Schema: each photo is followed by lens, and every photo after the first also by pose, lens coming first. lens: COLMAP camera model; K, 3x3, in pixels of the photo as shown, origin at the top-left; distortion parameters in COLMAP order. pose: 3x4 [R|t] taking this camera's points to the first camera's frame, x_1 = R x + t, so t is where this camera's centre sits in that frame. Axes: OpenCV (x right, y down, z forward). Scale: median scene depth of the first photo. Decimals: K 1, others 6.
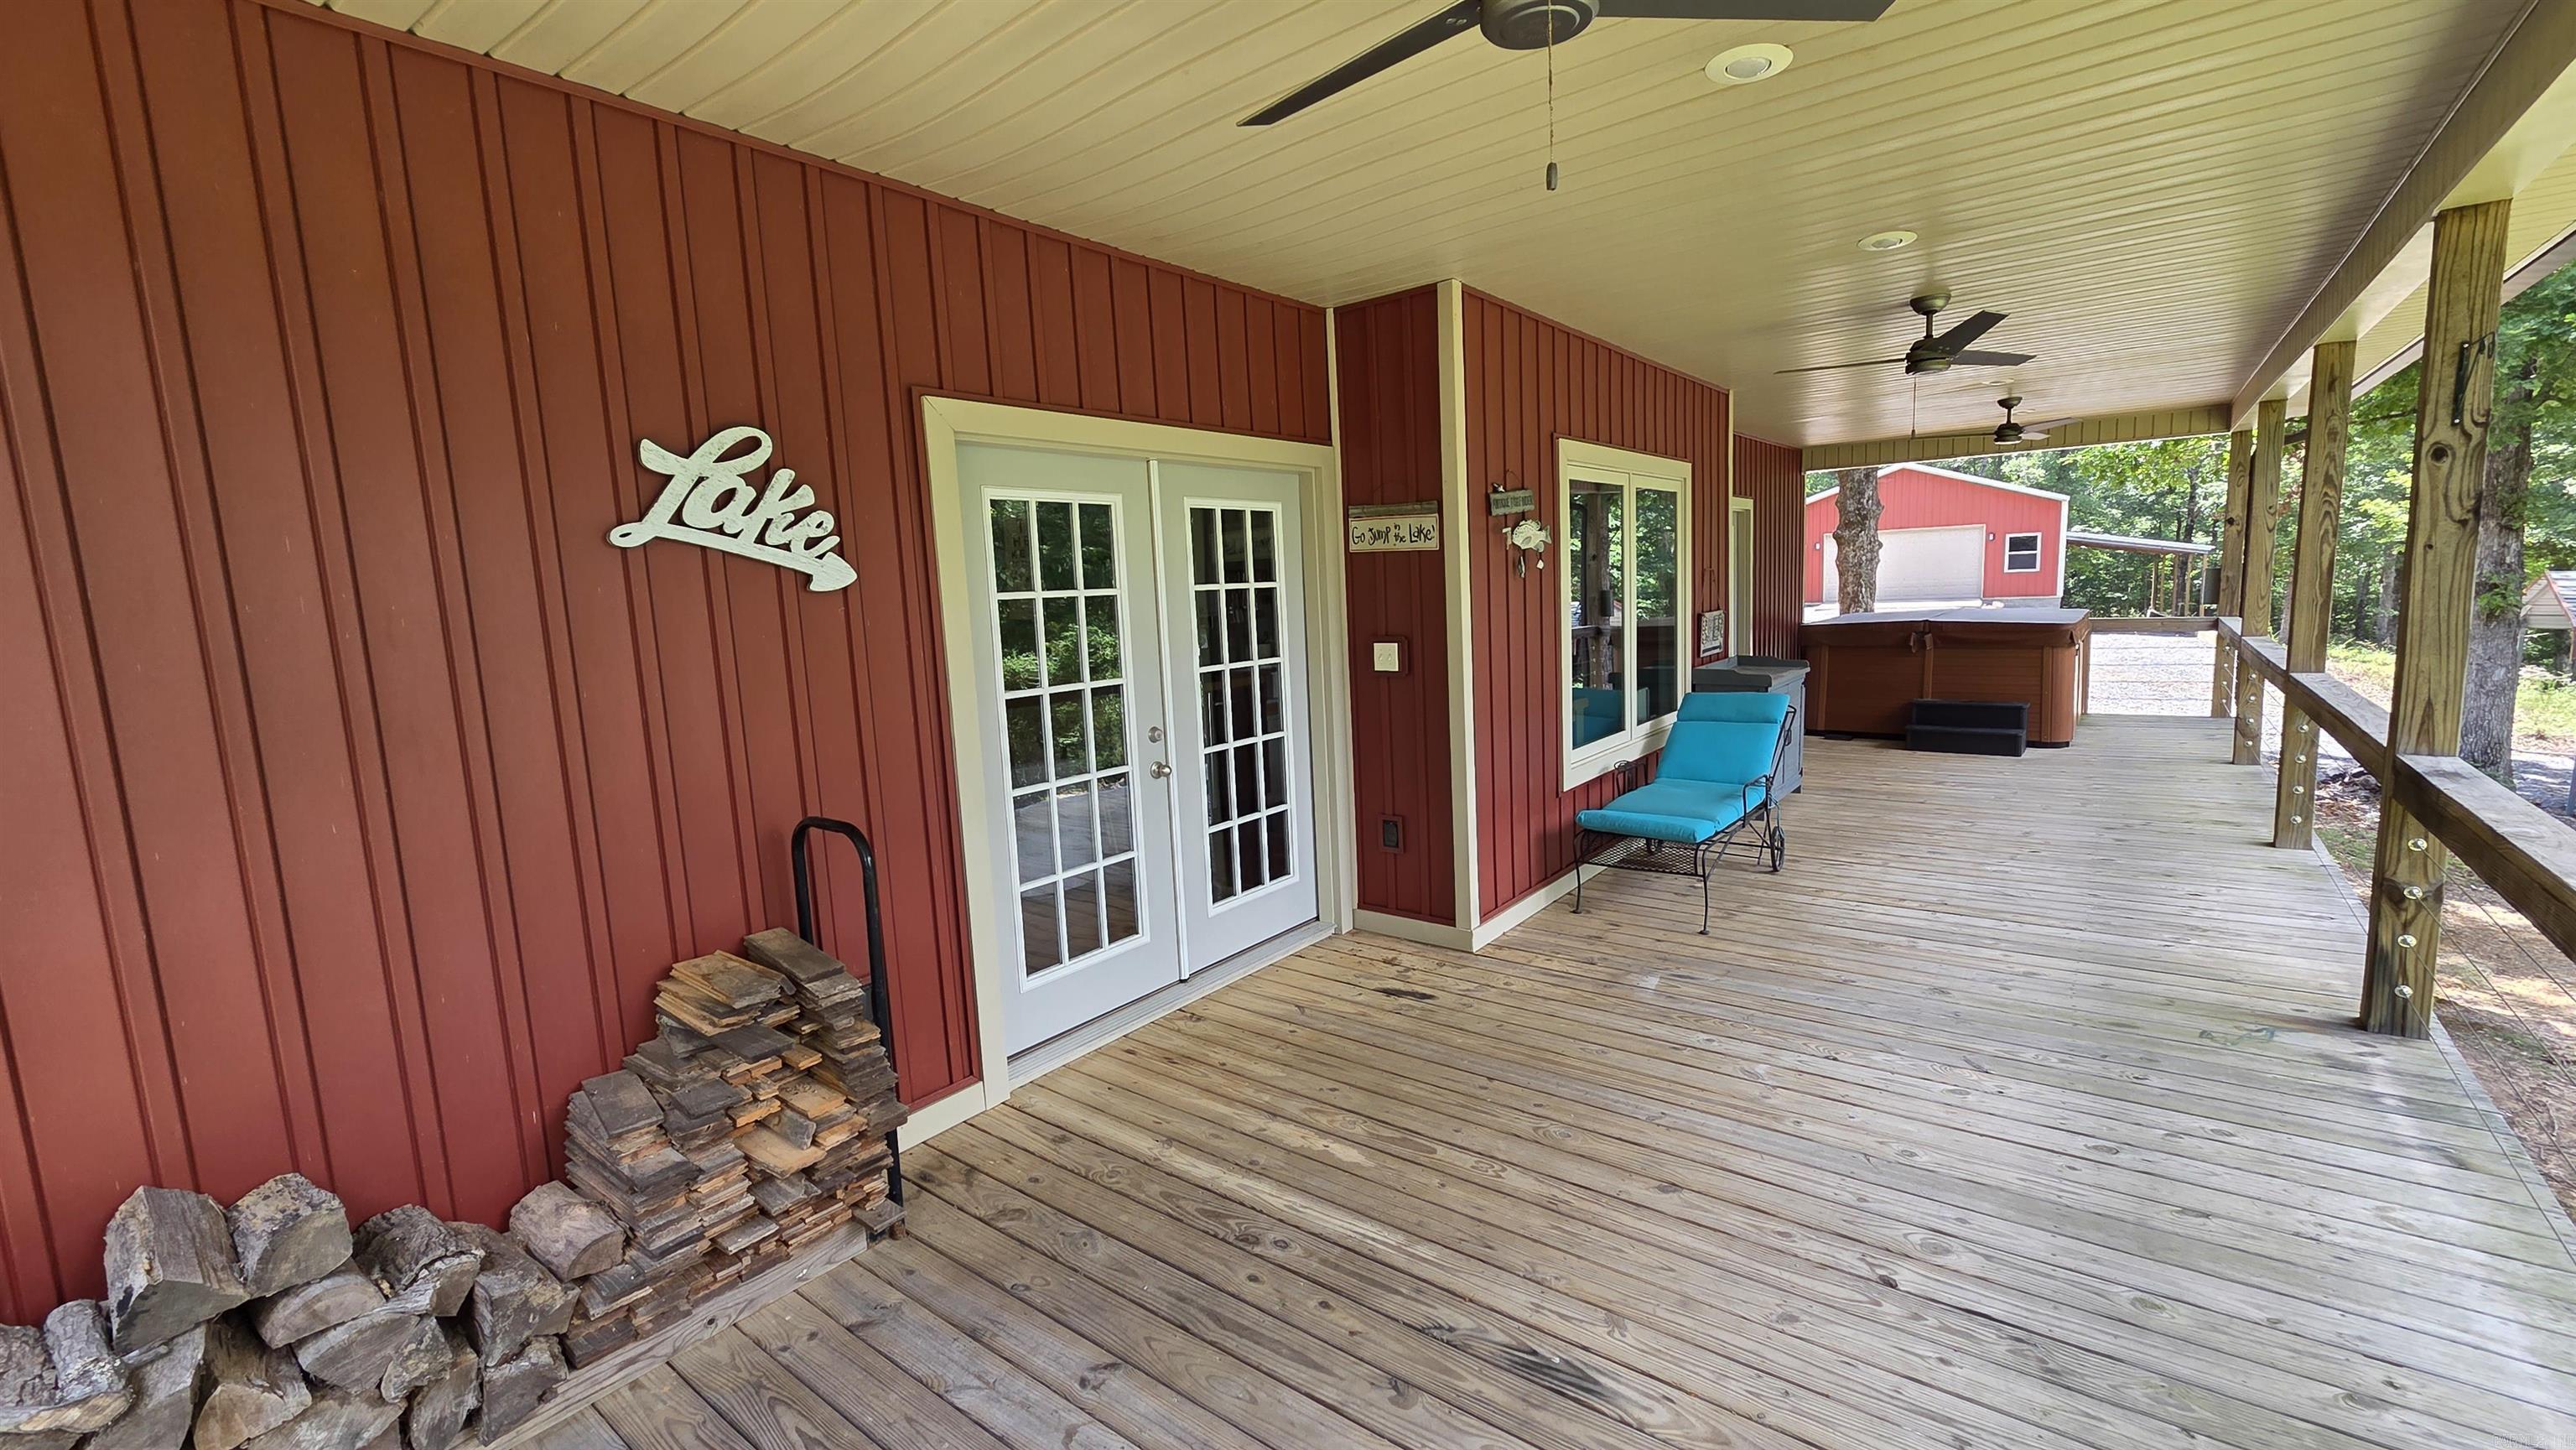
lens RADIAL K [[1054.1, 0, 1287.7], [0, 1054.1, 725.2], [0, 0, 1]] dist [0.002431, -0.000069]
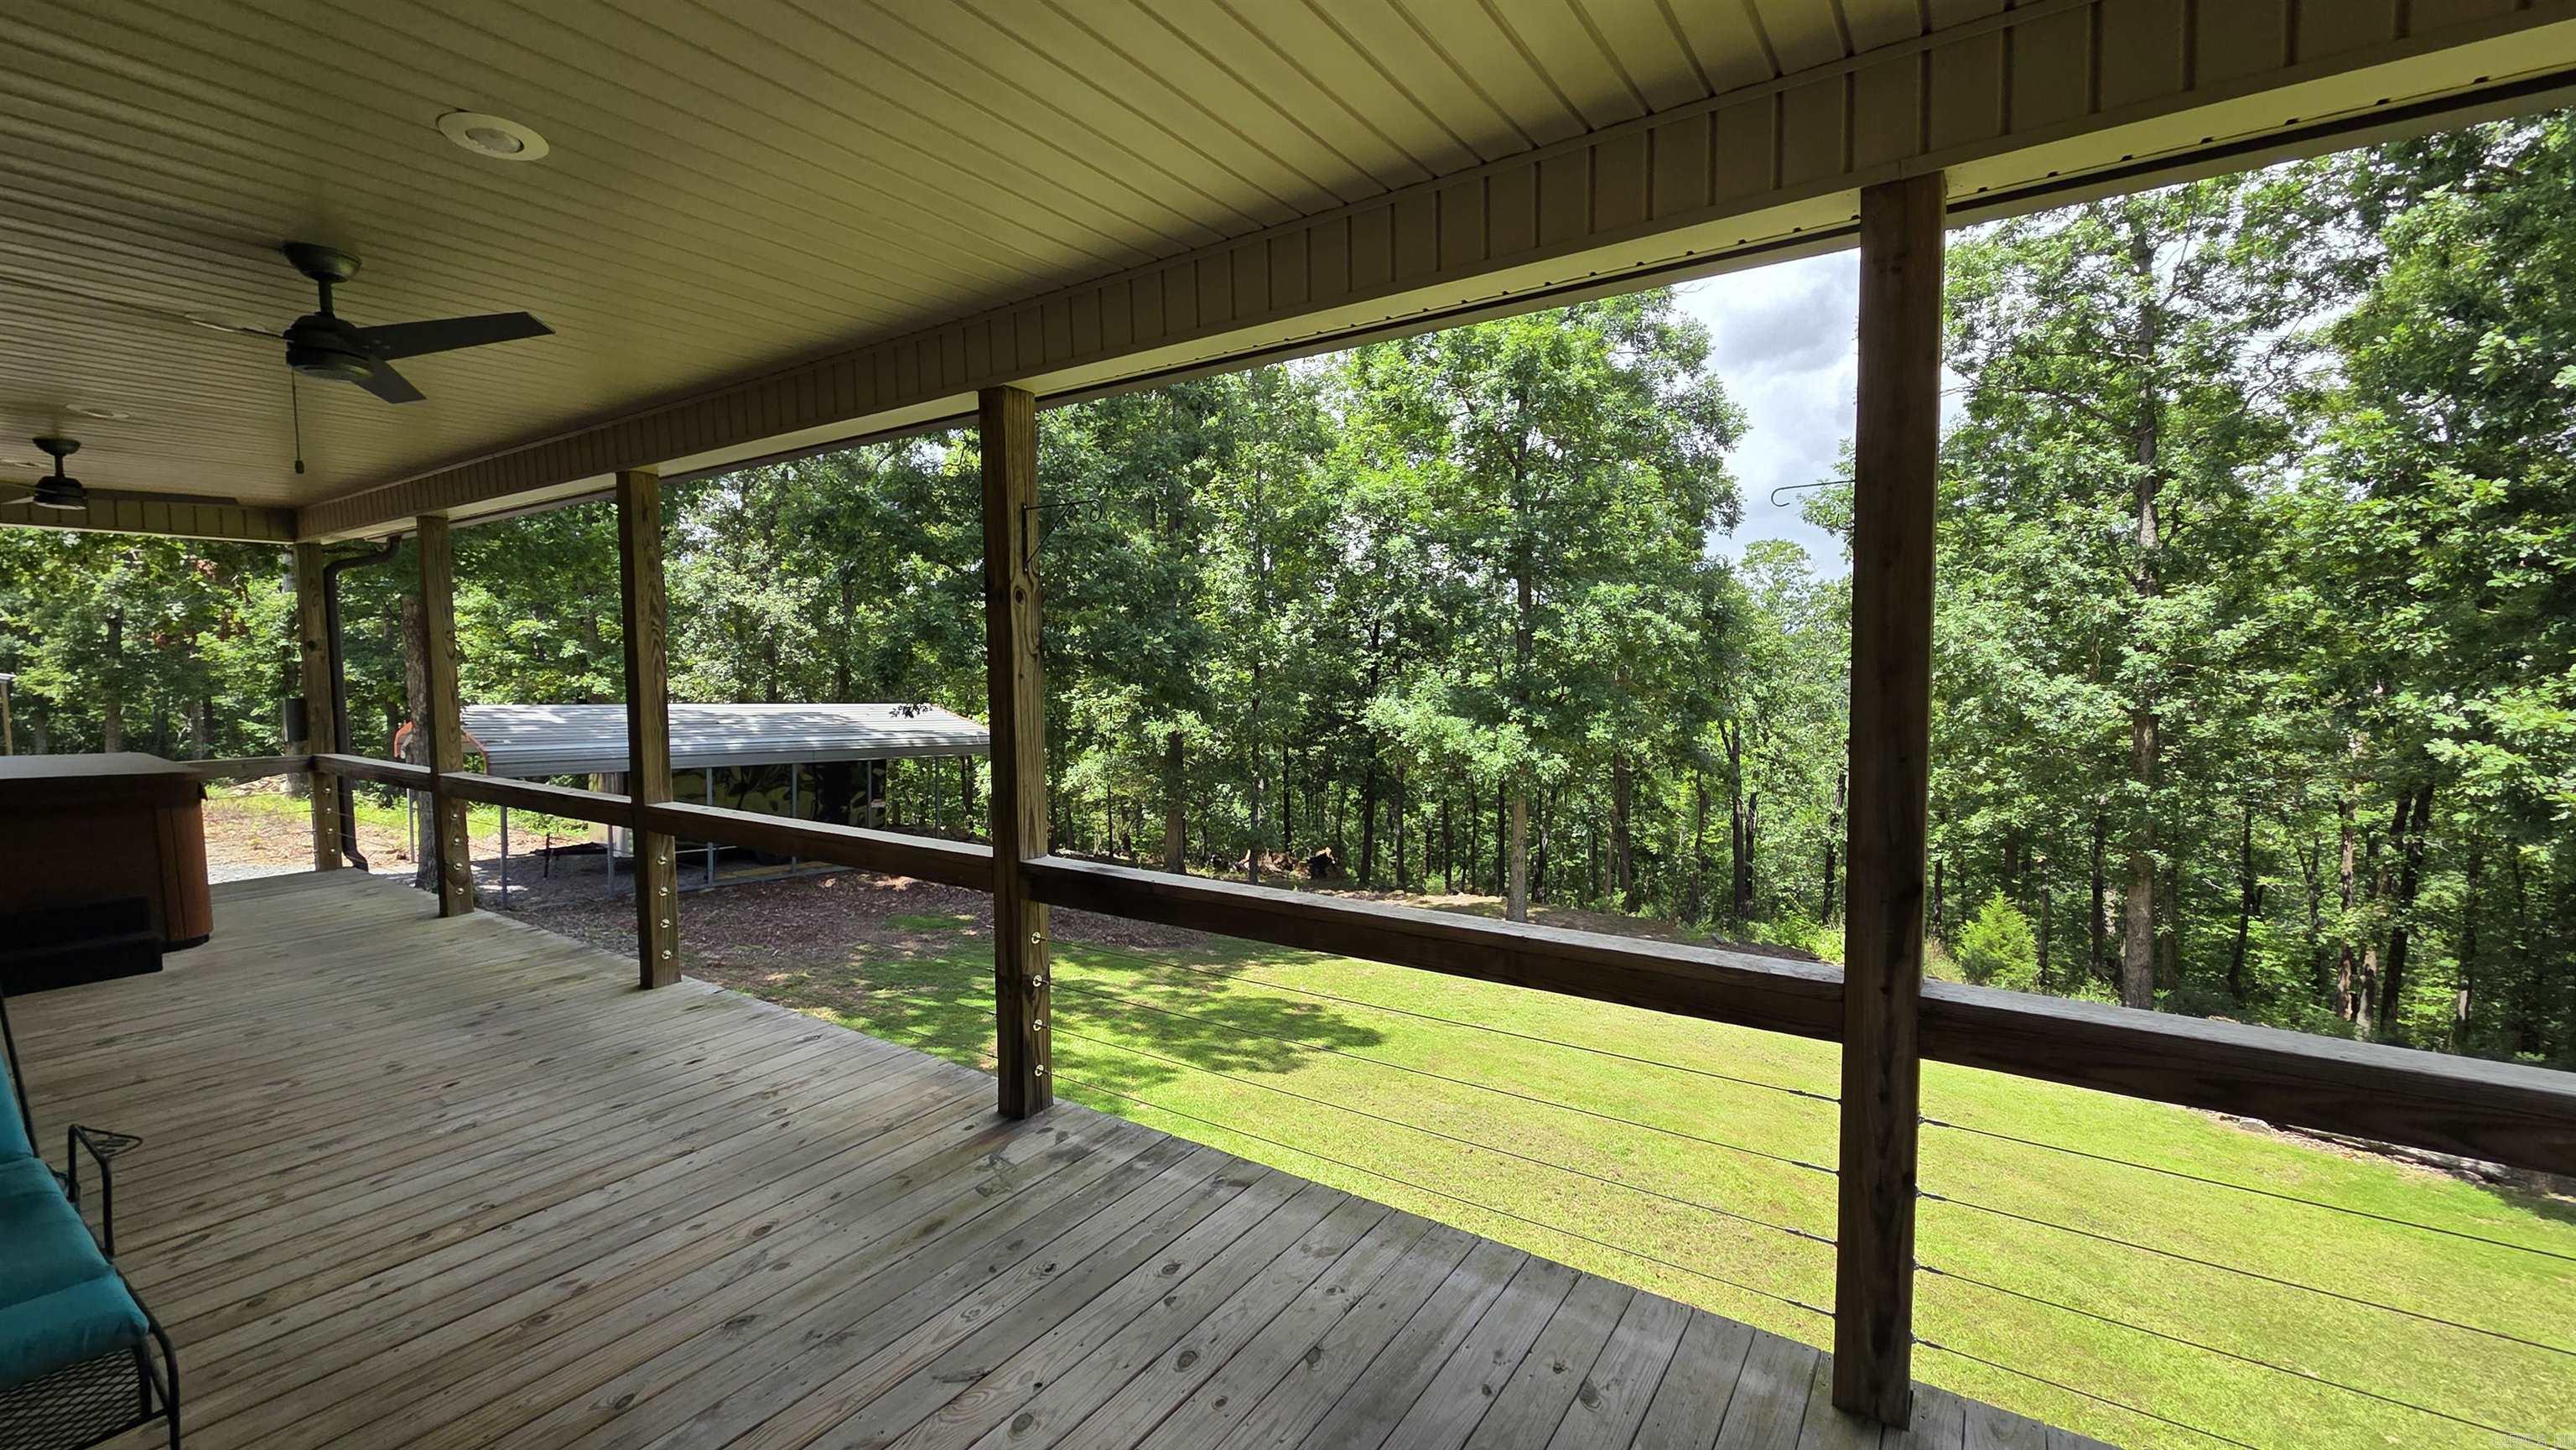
lens RADIAL K [[1054.1, 0, 1286.4], [0, 1054.1, 724.1], [0, 0, 1]] dist [0.002431, -0.000069]
pose [[-0.062118, -0.016236, 0.997937, -0.046436], [0.143441, 0.989342, 0.025025, -0.071170], [-0.987708, 0.144699, -0.059127, 0.538483]]
